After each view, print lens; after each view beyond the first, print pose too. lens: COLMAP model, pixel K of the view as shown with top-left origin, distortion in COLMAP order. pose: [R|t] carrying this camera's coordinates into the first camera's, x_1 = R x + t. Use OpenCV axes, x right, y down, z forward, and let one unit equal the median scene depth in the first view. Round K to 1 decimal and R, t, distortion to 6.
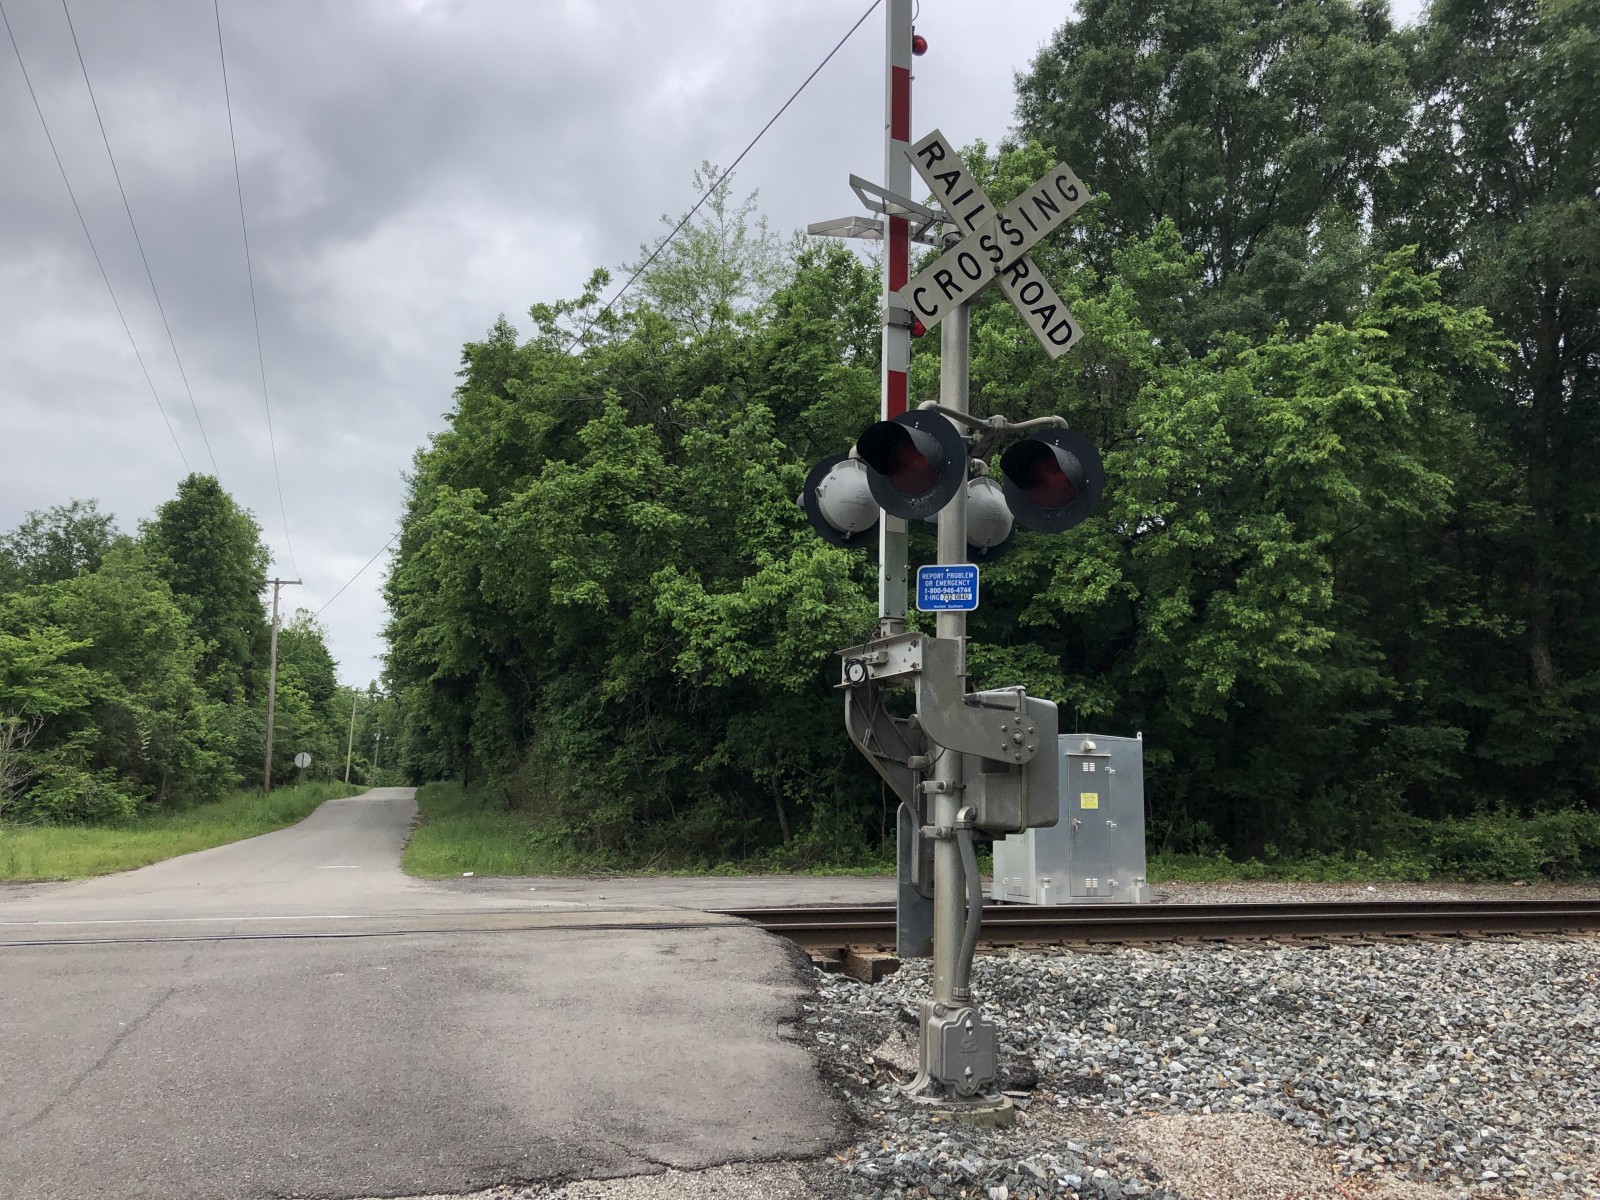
lens RADIAL K [[1283.6, 0, 790.2], [0, 1283.6, 568.1], [0, 0, 1]] dist [0.171454, -0.341756]
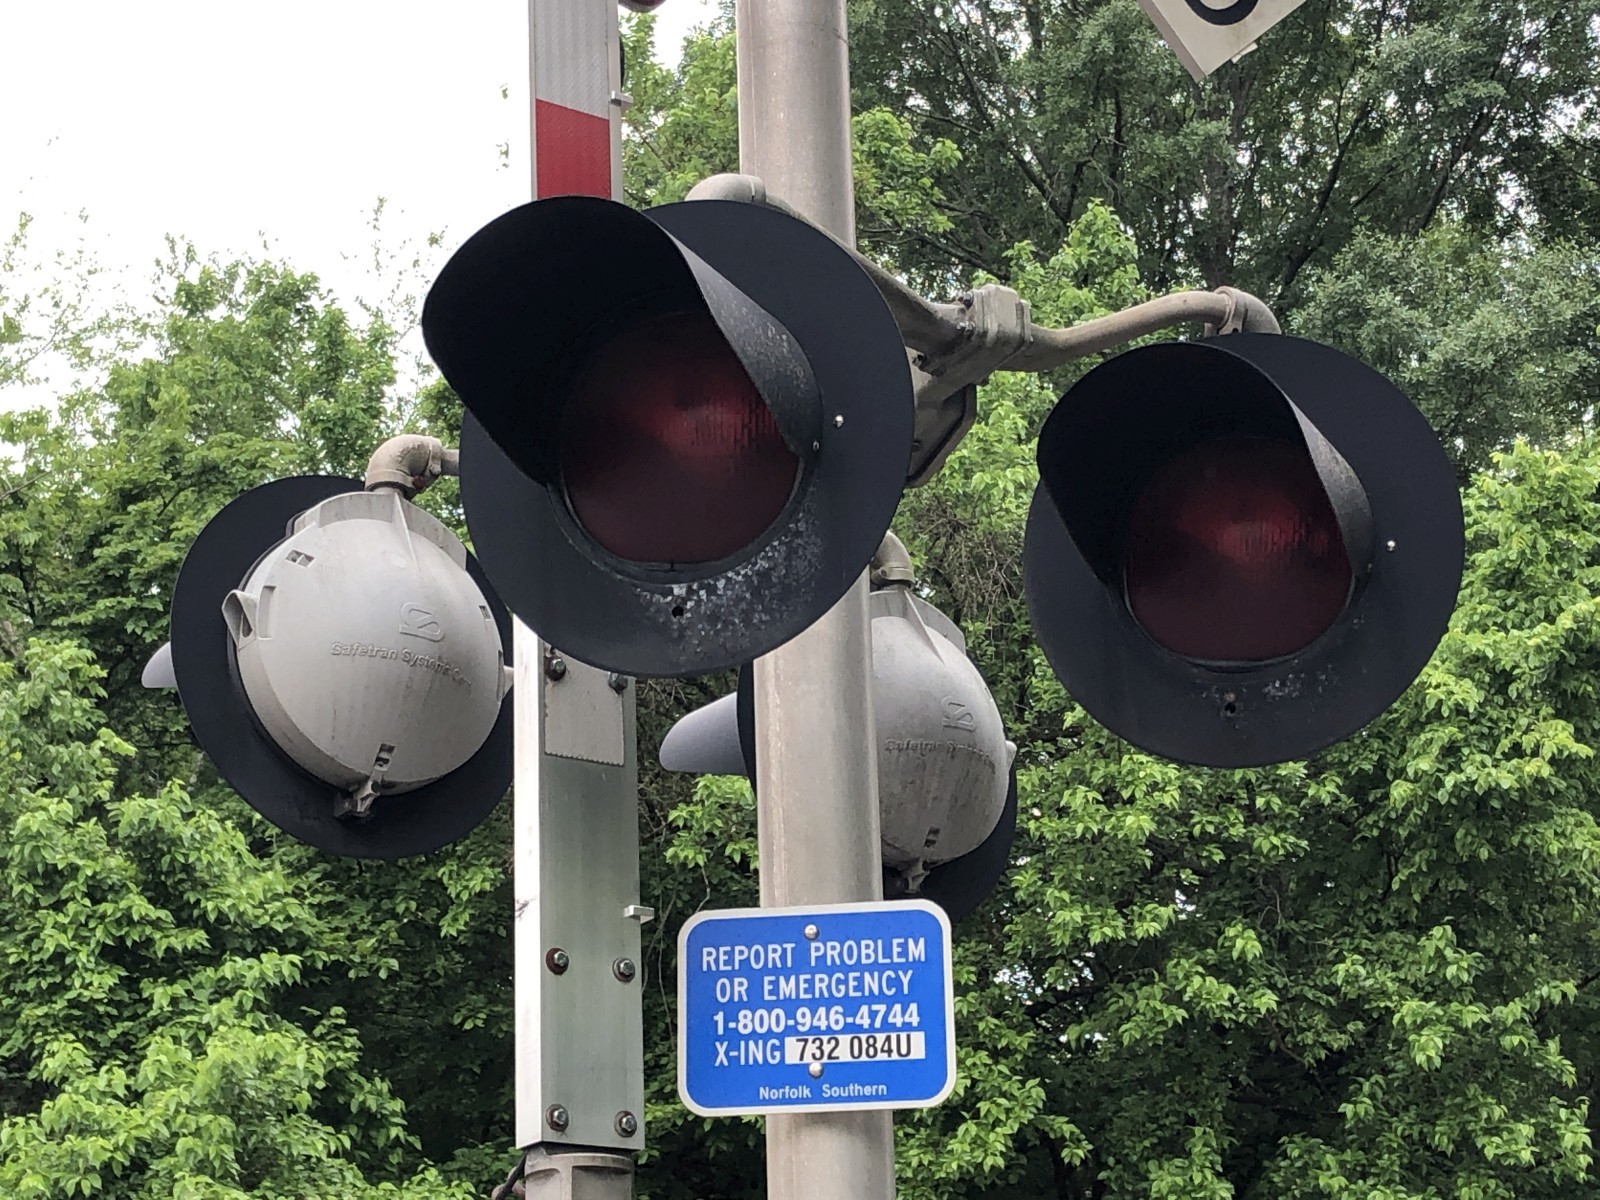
lens RADIAL K [[3148.0, 0, 668.3], [0, 3148.0, 598.3], [0, 0, 1]] dist [0.036810, -0.011147]
pose [[0.986970, 0.013049, 0.160375, 0.002210], [0.013120, 0.986861, -0.161041, 0.008101], [-0.160369, 0.161046, 0.973830, 0.113911]]
